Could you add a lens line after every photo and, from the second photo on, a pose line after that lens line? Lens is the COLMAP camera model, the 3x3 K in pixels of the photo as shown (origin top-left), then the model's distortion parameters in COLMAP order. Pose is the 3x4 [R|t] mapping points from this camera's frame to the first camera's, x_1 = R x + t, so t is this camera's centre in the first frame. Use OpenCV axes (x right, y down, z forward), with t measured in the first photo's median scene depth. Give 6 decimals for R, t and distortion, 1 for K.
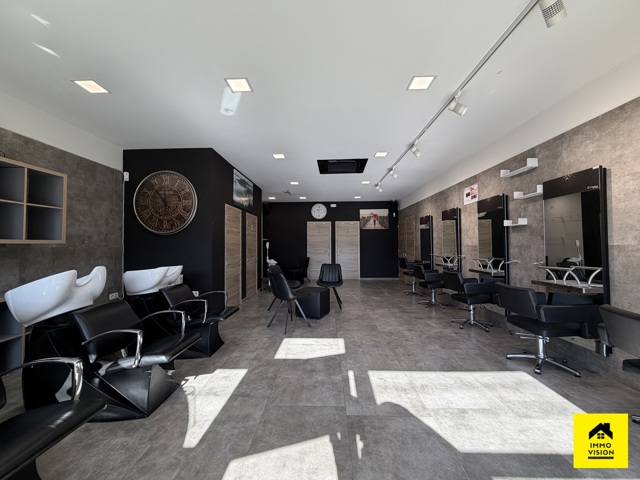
lens RADIAL K [[254.4, 0, 317.6], [0, 254.4, 239.8], [0, 0, 1]] dist [0.000937, -0.000139]
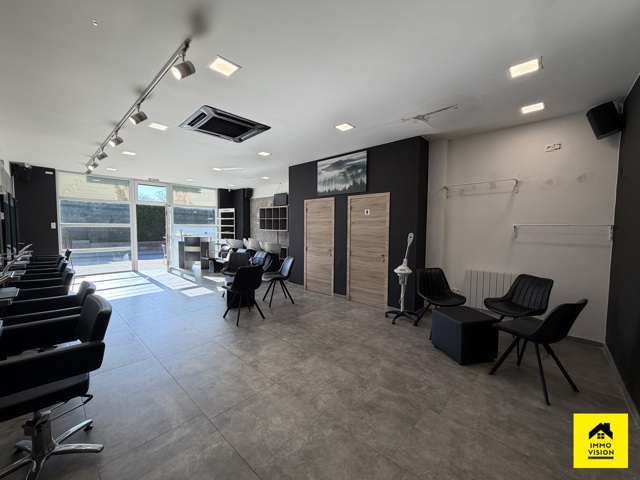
lens RADIAL K [[254.4, 0, 317.6], [0, 254.4, 239.8], [0, 0, 1]] dist [0.000937, -0.000139]
pose [[-0.653368, 0.040446, -0.755959, 0.662747], [0.012291, 0.999007, 0.042827, -0.003938], [0.756940, 0.018690, -0.653217, 2.333239]]
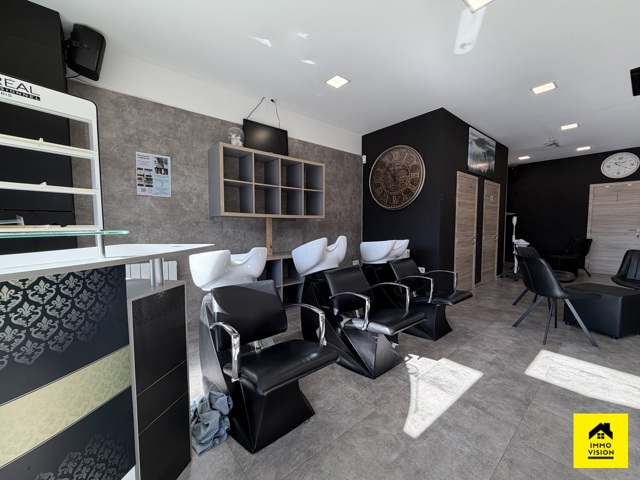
lens RADIAL K [[254.4, 0, 317.6], [0, 254.4, 239.8], [0, 0, 1]] dist [0.000937, -0.000139]
pose [[0.665049, 0.048503, -0.745223, -0.032293], [0.016539, 0.996687, 0.079629, 0.015853], [0.746617, -0.065282, 0.662043, 0.081571]]
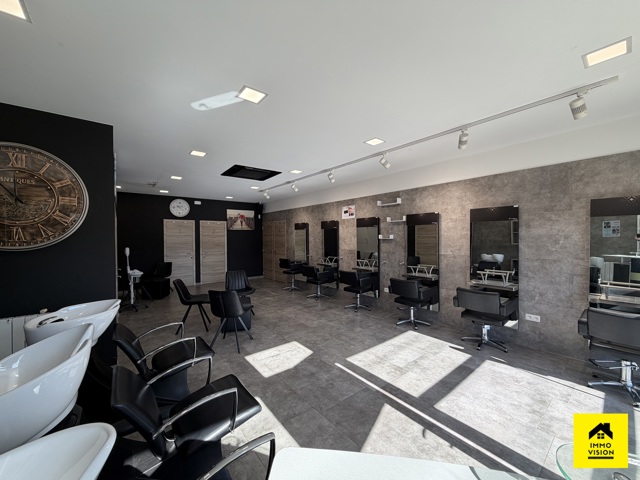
lens RADIAL K [[254.4, 0, 317.6], [0, 254.4, 239.8], [0, 0, 1]] dist [0.000937, -0.000139]
pose [[0.759432, -0.006850, 0.650551, -0.502304], [-0.012217, 0.999618, 0.024788, -0.077420], [-0.650472, -0.026772, 0.759058, 0.093096]]
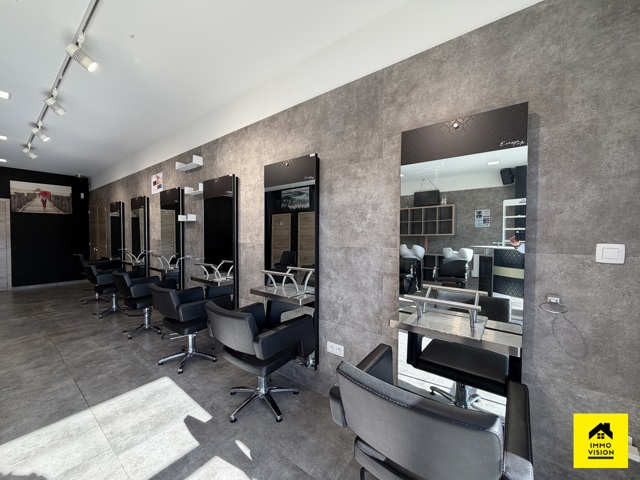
lens RADIAL K [[254.4, 0, 317.6], [0, 254.4, 239.8], [0, 0, 1]] dist [0.000937, -0.000139]
pose [[0.588295, -0.011520, 0.808564, 0.253243], [-0.024369, 0.999192, 0.031967, -0.025349], [-0.808279, -0.038510, 0.587539, 0.001456]]
